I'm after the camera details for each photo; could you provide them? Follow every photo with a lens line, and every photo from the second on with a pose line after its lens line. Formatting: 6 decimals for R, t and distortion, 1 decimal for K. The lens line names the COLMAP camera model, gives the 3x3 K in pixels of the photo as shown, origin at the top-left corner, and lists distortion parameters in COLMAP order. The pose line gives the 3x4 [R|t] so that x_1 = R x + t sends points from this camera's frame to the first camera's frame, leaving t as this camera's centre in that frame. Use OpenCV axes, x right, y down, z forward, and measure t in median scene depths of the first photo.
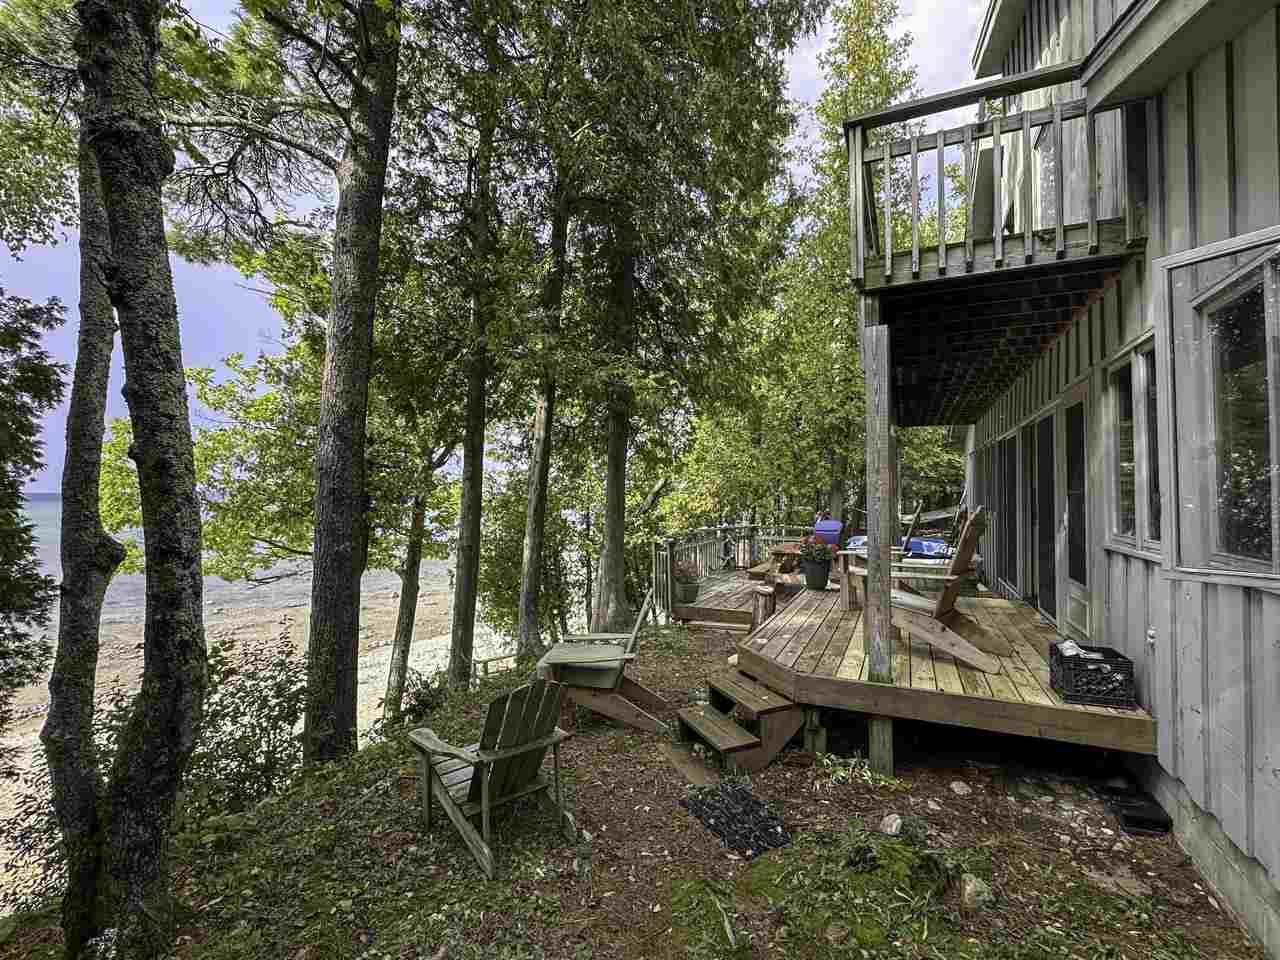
lens RADIAL K [[596.7, 0, 639.9], [0, 596.7, 484.3], [0, 0, 1]] dist [-0.003228, -0.000545]
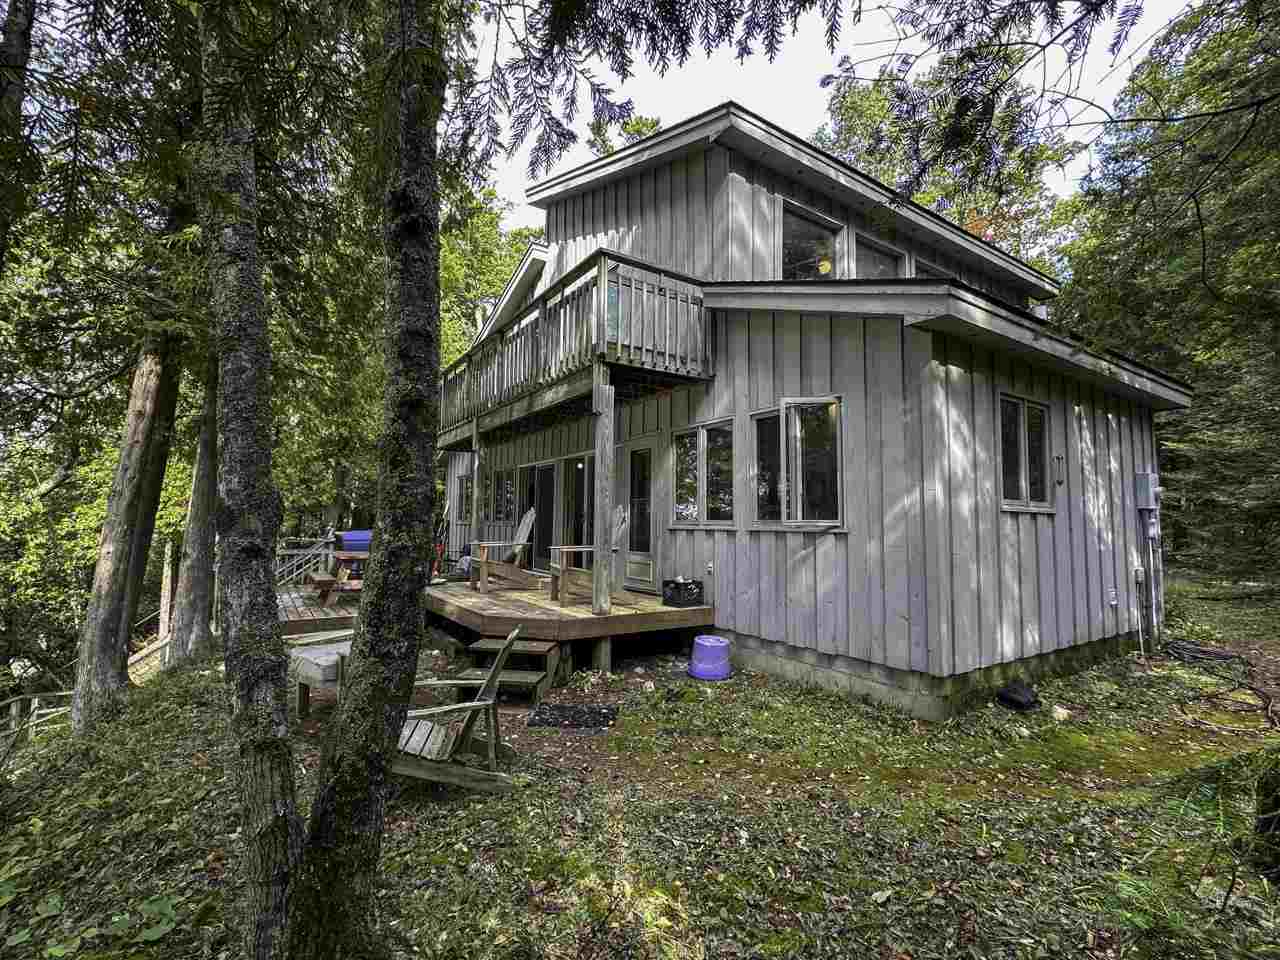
lens RADIAL K [[596.7, 0, 639.8], [0, 596.7, 480.0], [0, 0, 1]] dist [-0.003228, -0.000545]
pose [[0.523471, 0.067476, 0.849367, -0.896686], [-0.021728, 0.997592, -0.065860, 0.085755], [-0.851766, 0.016021, 0.523677, 0.114751]]
